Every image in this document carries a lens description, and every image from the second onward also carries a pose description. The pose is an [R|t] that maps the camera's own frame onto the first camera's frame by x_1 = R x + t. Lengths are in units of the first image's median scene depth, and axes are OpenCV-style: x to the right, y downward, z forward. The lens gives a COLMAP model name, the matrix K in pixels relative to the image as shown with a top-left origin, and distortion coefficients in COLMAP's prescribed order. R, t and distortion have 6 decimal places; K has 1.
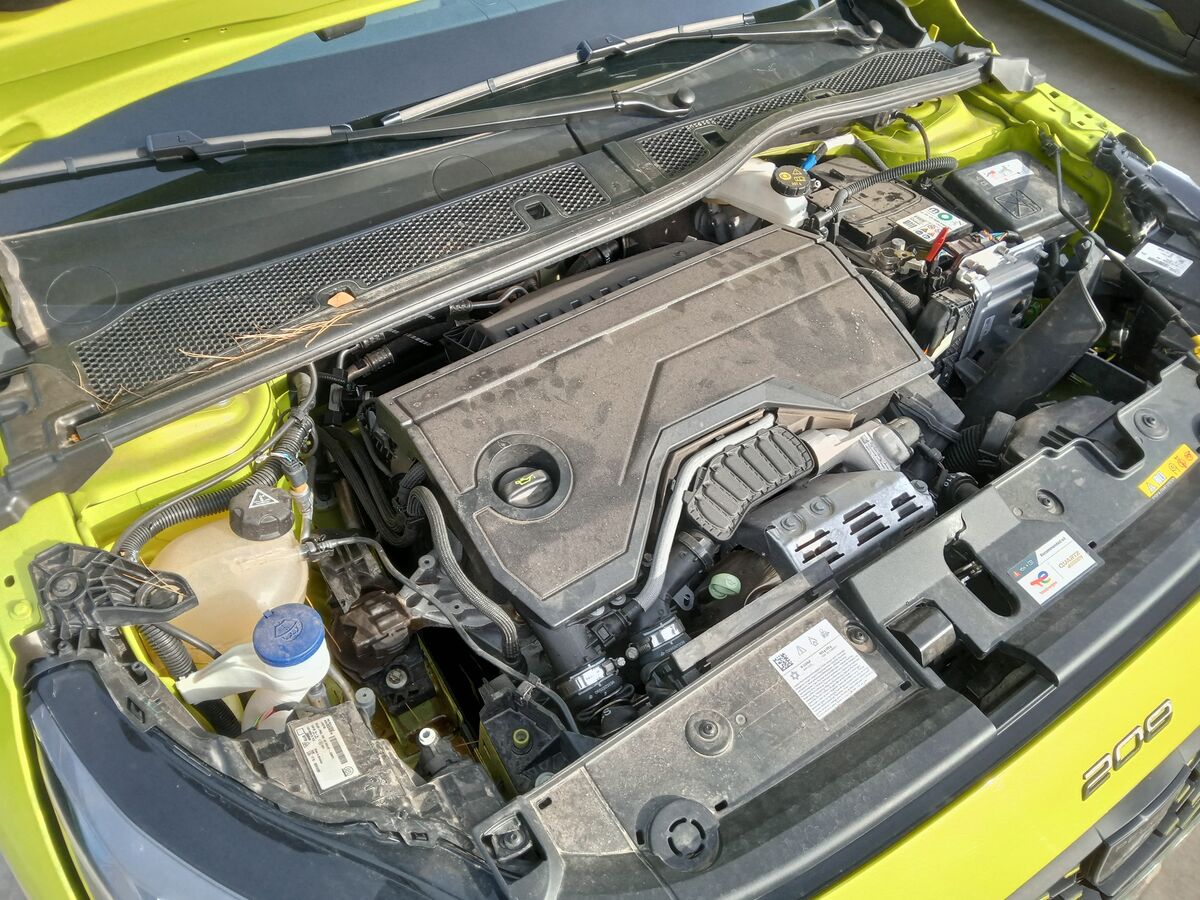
lens RADIAL K [[879.3, 0, 606.1], [0, 879.3, 448.3], [0, 0, 1]] dist [0.029261, -0.056386]
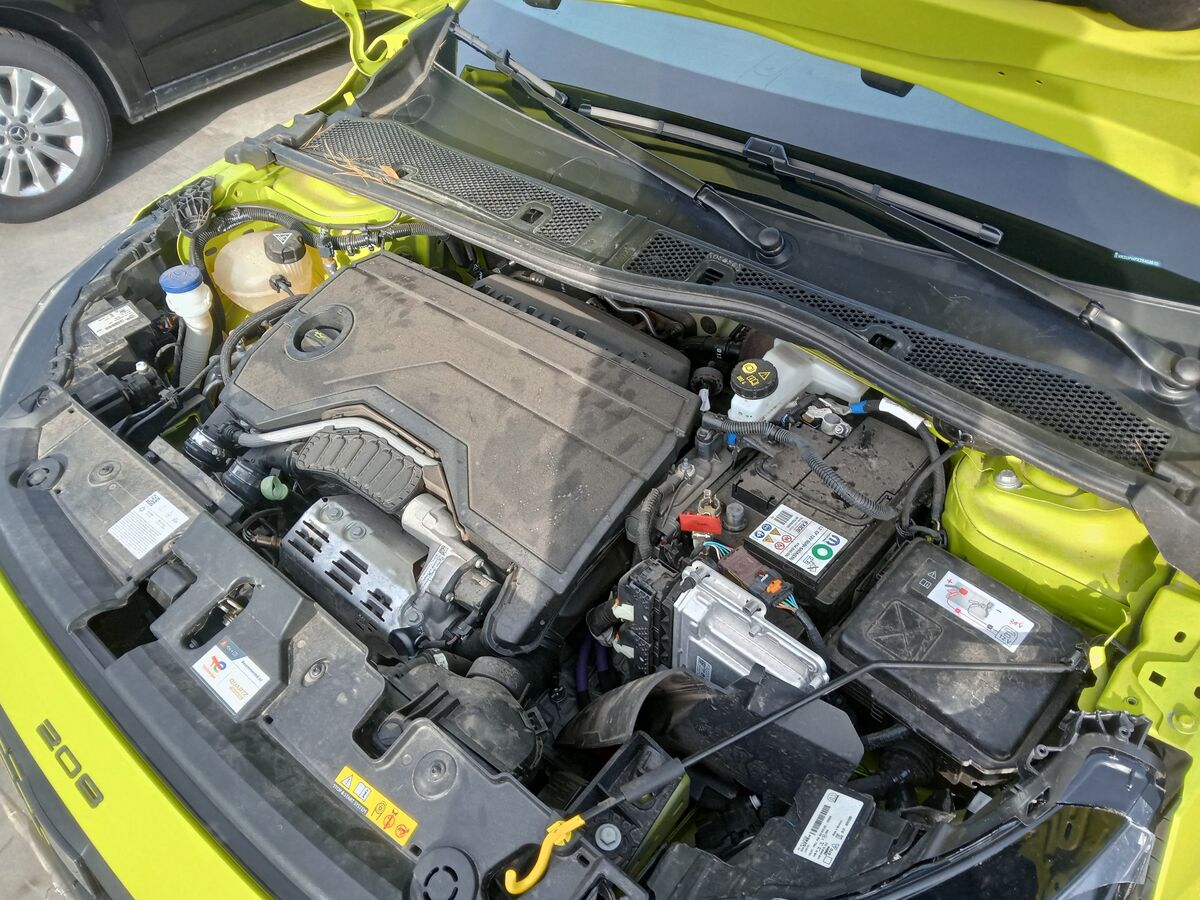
lens RADIAL K [[879.3, 0, 606.1], [0, 879.3, 448.3], [0, 0, 1]] dist [0.029261, -0.056386]
pose [[0.255025, 0.657610, -0.708881, 1.014023], [-0.664870, 0.651567, 0.365250, -0.591621], [0.702076, 0.378166, 0.603391, 0.534078]]
